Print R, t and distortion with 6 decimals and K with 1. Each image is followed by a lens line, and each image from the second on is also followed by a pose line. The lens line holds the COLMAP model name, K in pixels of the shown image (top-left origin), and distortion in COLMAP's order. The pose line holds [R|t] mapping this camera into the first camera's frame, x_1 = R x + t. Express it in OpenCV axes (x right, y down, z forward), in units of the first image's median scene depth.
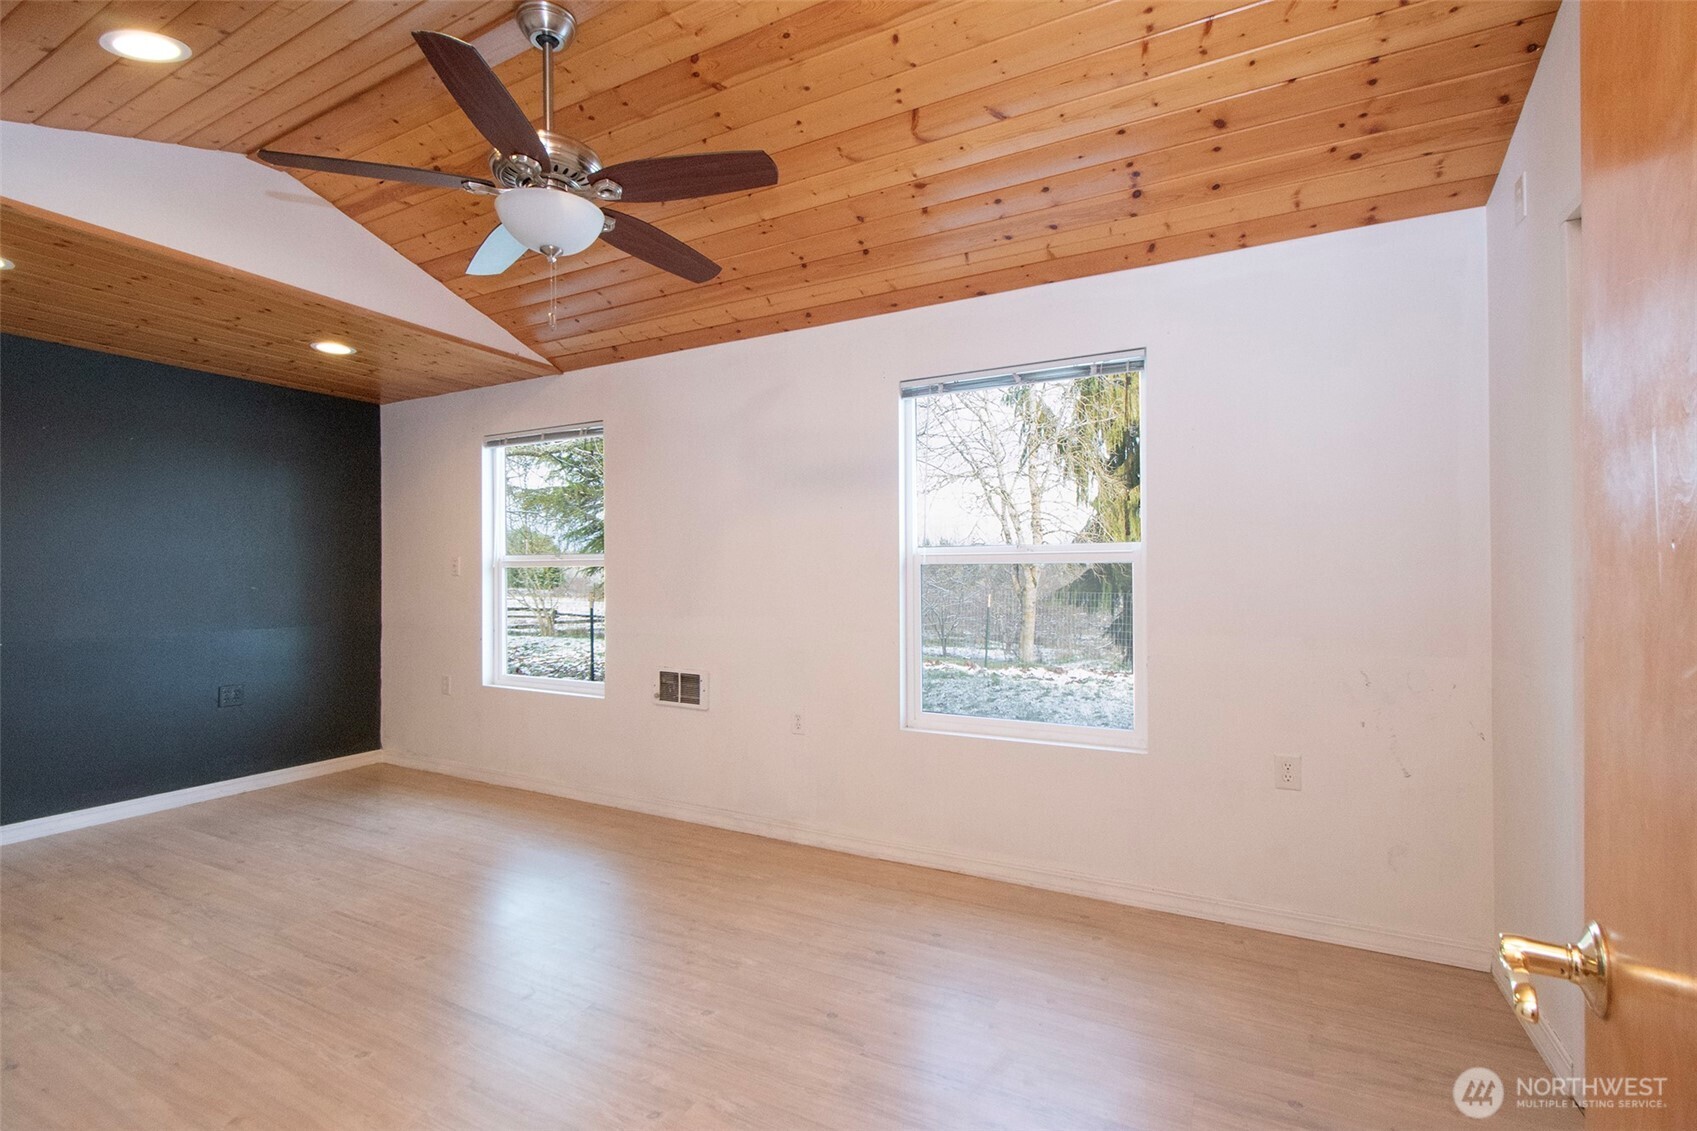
lens RADIAL K [[757.3, 0, 856.0], [0, 757.3, 561.6], [0, 0, 1]] dist [0.000940, -0.000318]
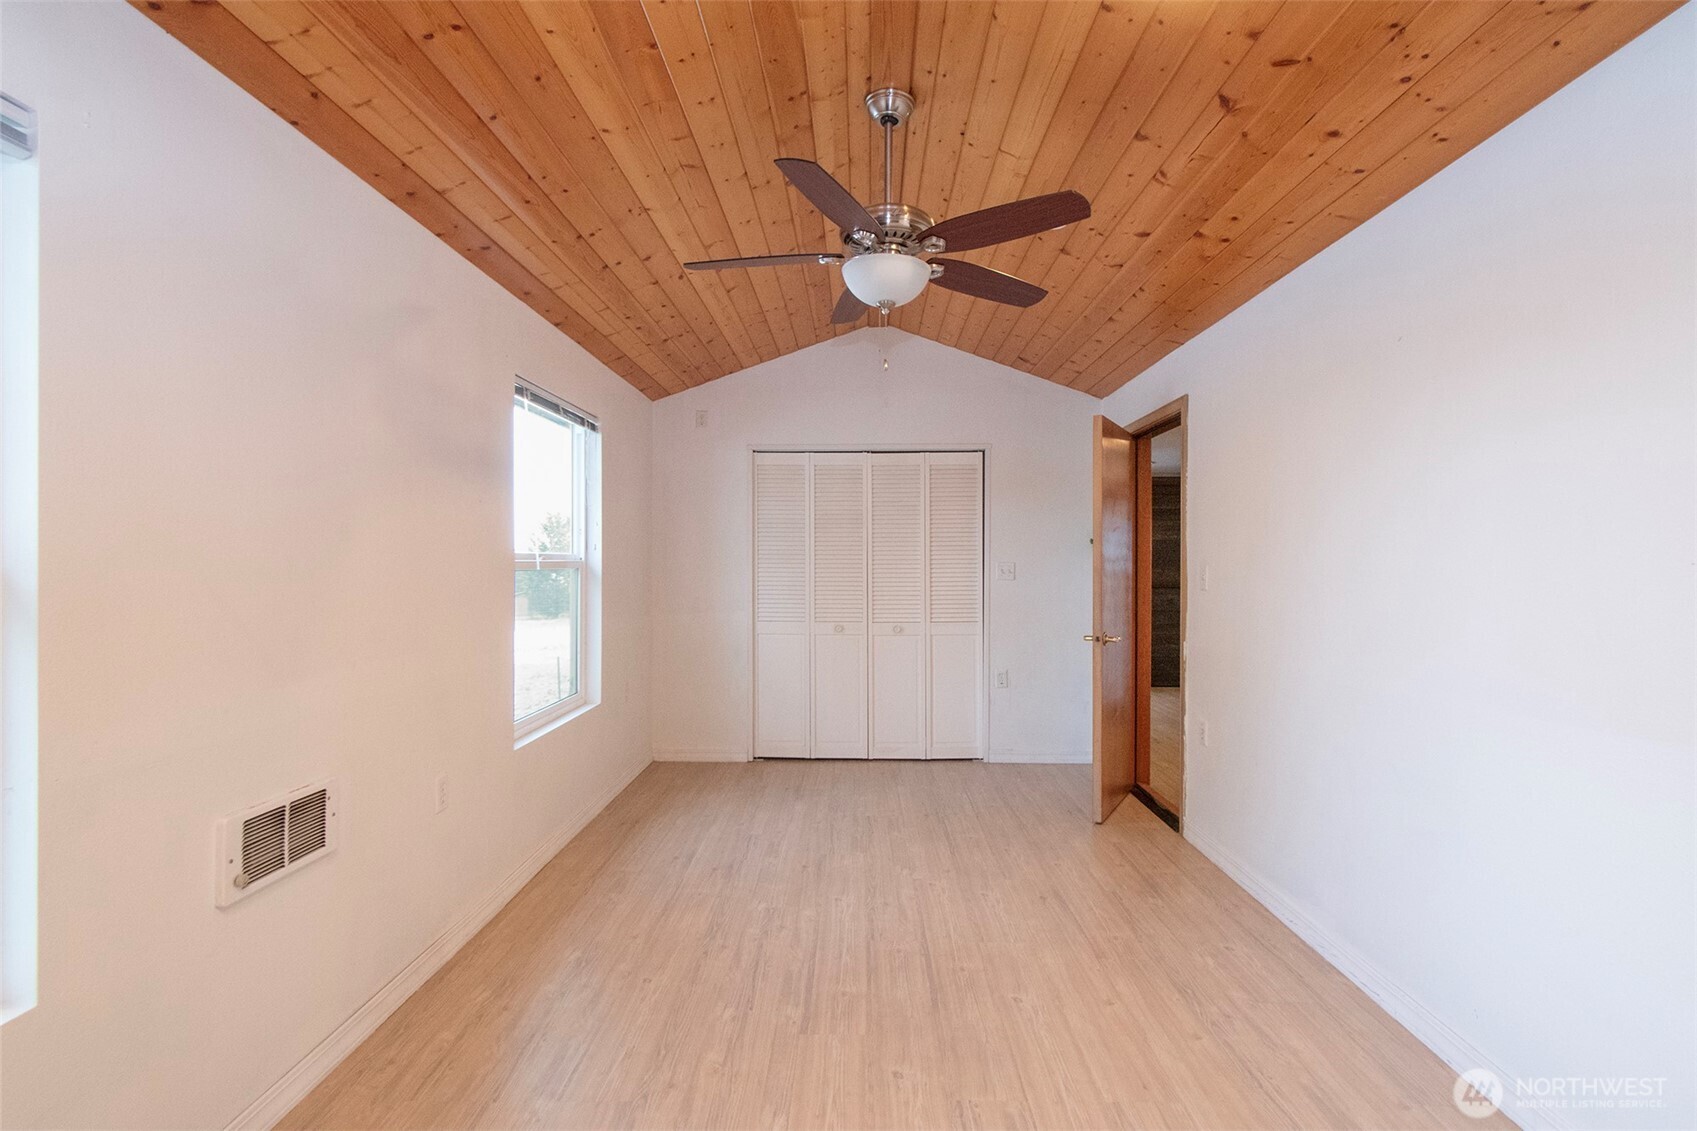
lens RADIAL K [[757.3, 0, 856.0], [0, 757.3, 561.6], [0, 0, 1]] dist [0.000940, -0.000318]
pose [[-0.448410, -0.000003, 0.893828, -1.121893], [-0.014015, 0.999877, -0.007028, -0.005035], [-0.893718, -0.015679, -0.448355, 1.246299]]
